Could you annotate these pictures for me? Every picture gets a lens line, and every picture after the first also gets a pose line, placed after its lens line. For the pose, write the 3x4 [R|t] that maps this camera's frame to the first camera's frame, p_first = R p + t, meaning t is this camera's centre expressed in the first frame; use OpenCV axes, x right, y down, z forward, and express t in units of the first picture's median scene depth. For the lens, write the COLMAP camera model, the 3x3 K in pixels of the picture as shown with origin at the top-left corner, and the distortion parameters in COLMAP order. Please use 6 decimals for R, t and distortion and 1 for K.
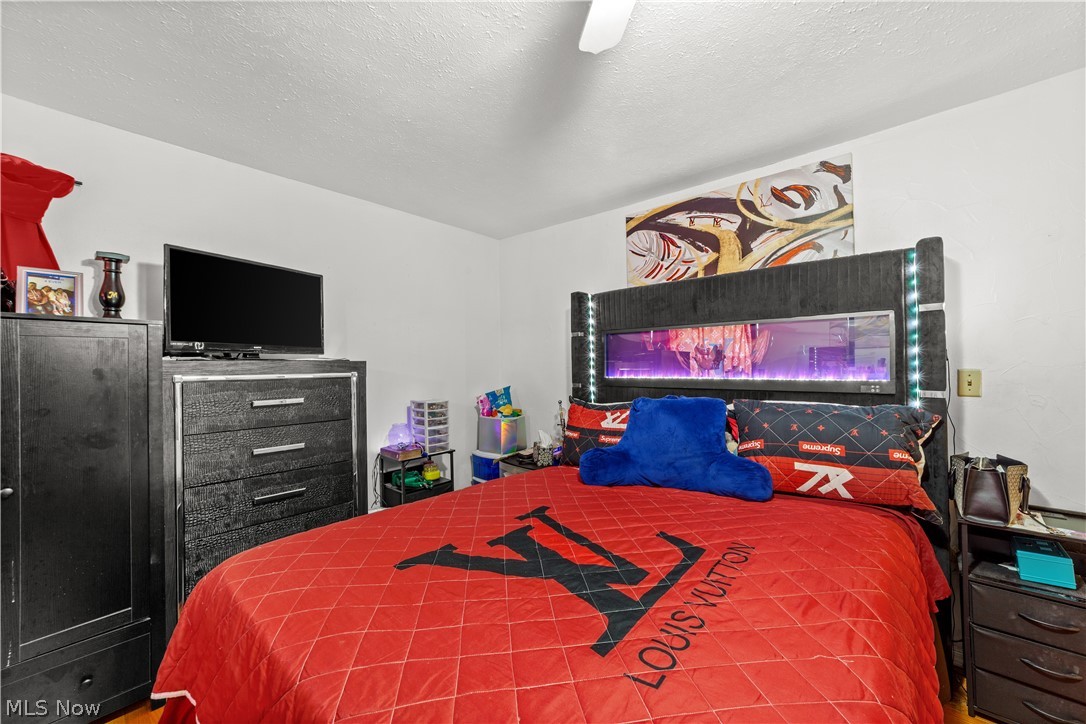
lens RADIAL K [[420.4, 0, 543.0], [0, 420.4, 362.0], [0, 0, 1]] dist [-0.005120, 0.000266]
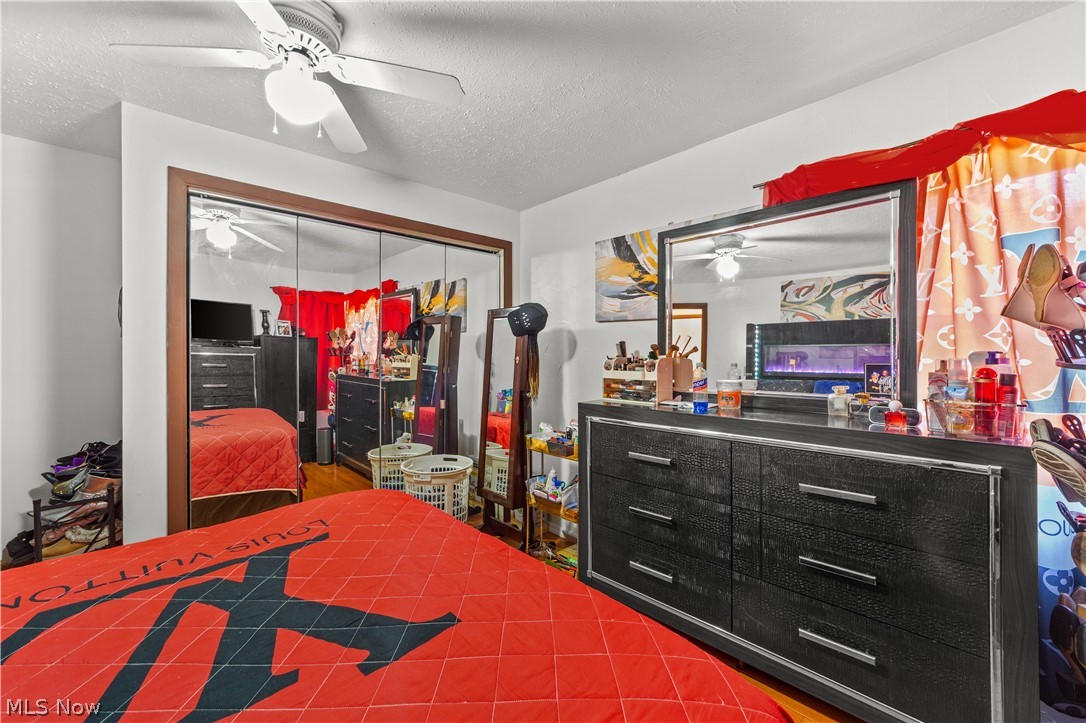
lens RADIAL K [[427.6, 0, 543.0], [0, 427.6, 361.5], [0, 0, 1]] dist [-0.008722, -0.000009]
pose [[-0.994209, 0.011124, 0.106887, -0.301705], [0.012558, 0.999840, 0.012752, 0.008582], [-0.106728, 0.014020, -0.994189, 0.882977]]
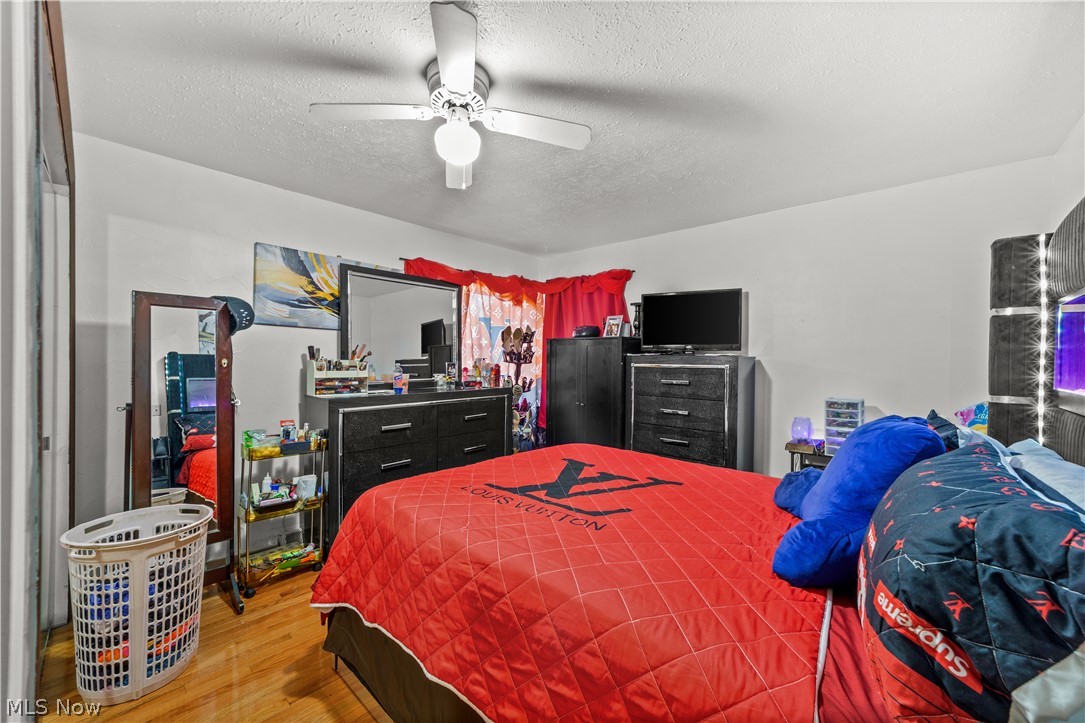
lens RADIAL K [[427.2, 0, 542.5], [0, 427.2, 361.5], [0, 0, 1]] dist [-0.008722, -0.000009]
pose [[-0.017946, 0.015356, -0.999721, 0.857771], [-0.004670, 0.999870, 0.015442, -0.003468], [0.999828, 0.004945, -0.017872, 0.472071]]
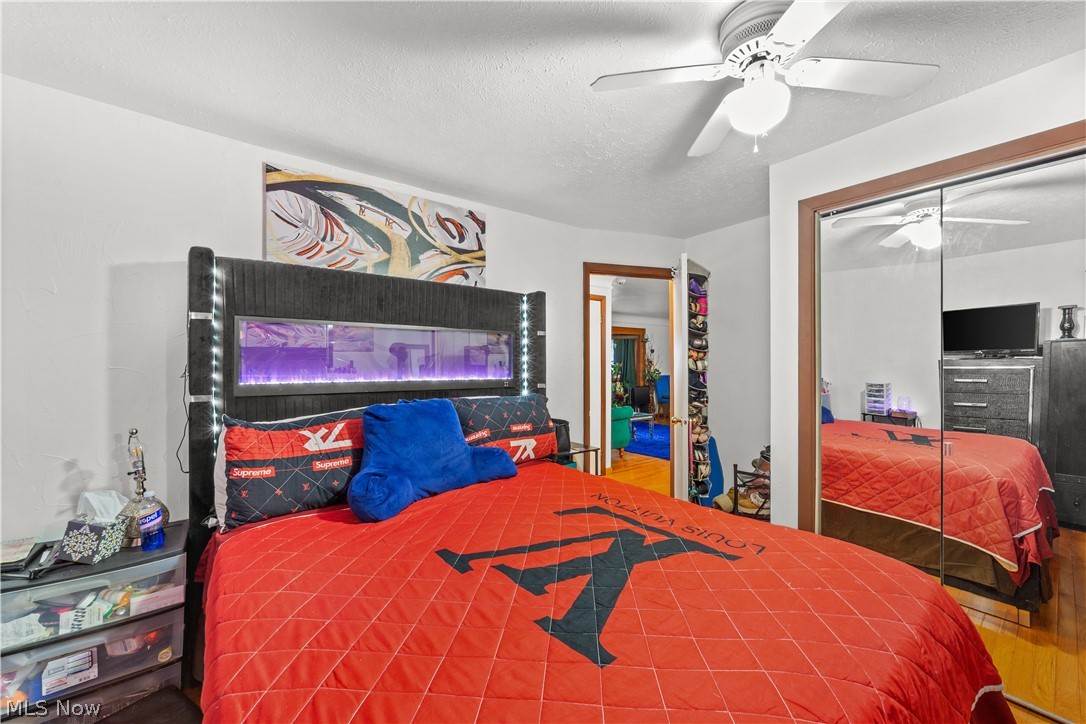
lens RADIAL K [[420.4, 0, 543.0], [0, 420.4, 362.0], [0, 0, 1]] dist [-0.005120, 0.000266]
pose [[0.209644, 0.019209, 0.977589, -0.520190], [-0.010177, 0.999796, -0.017463, 0.009171], [-0.977725, -0.006288, 0.209796, 0.482170]]
